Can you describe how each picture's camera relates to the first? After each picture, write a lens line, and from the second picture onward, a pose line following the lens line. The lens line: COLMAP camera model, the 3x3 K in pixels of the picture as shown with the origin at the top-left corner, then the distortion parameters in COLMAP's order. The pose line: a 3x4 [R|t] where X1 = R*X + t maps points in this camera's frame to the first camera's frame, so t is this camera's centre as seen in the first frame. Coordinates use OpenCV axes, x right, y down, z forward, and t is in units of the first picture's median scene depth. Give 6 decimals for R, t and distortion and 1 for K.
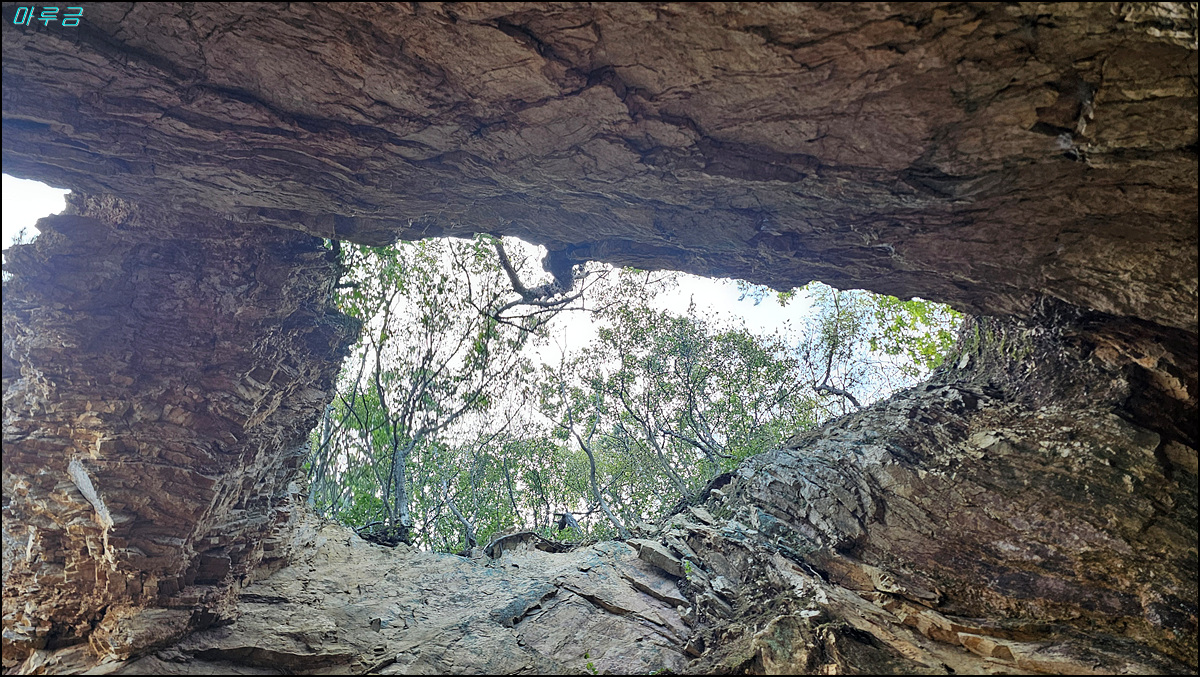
lens RADIAL K [[799.1, 0, 608.9], [0, 799.1, 334.3], [0, 0, 1]] dist [0.063833, -0.065494]
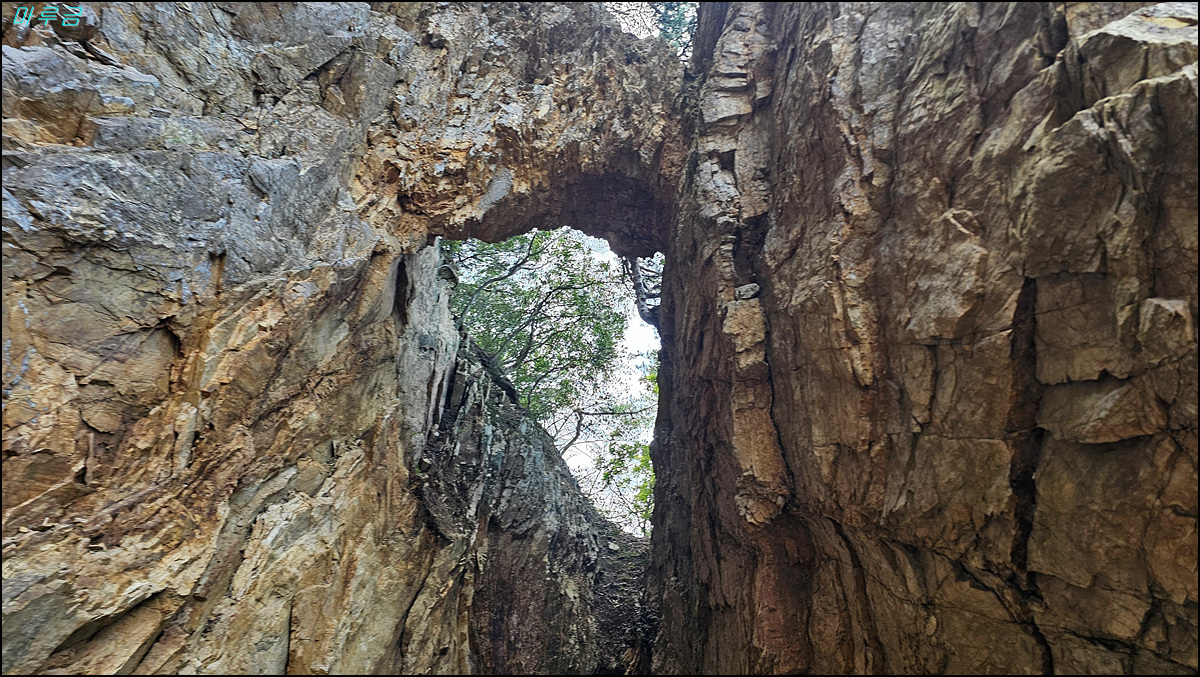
lens RADIAL K [[799.1, 0, 625.4], [0, 799.1, 324.9], [0, 0, 1]] dist [0.063833, -0.065494]
pose [[0.086450, 0.937247, 0.337778, -0.581508], [-0.995400, 0.095312, -0.009704, -0.017700], [-0.041290, -0.335386, 0.941176, -0.380193]]
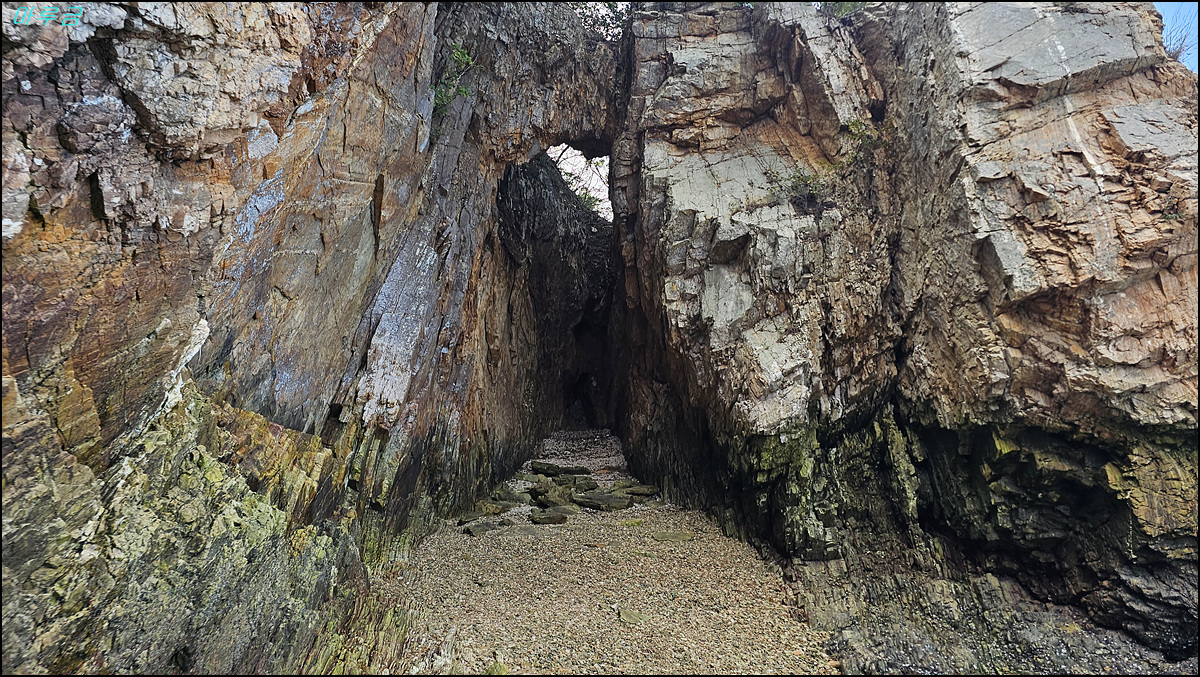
lens RADIAL K [[799.1, 0, 606.9], [0, 799.1, 340.1], [0, 0, 1]] dist [0.063833, -0.065494]
pose [[0.116526, 0.580442, 0.805921, -1.960927], [-0.991827, 0.110470, 0.063843, -0.181015], [-0.051973, -0.806773, 0.588571, -1.204741]]
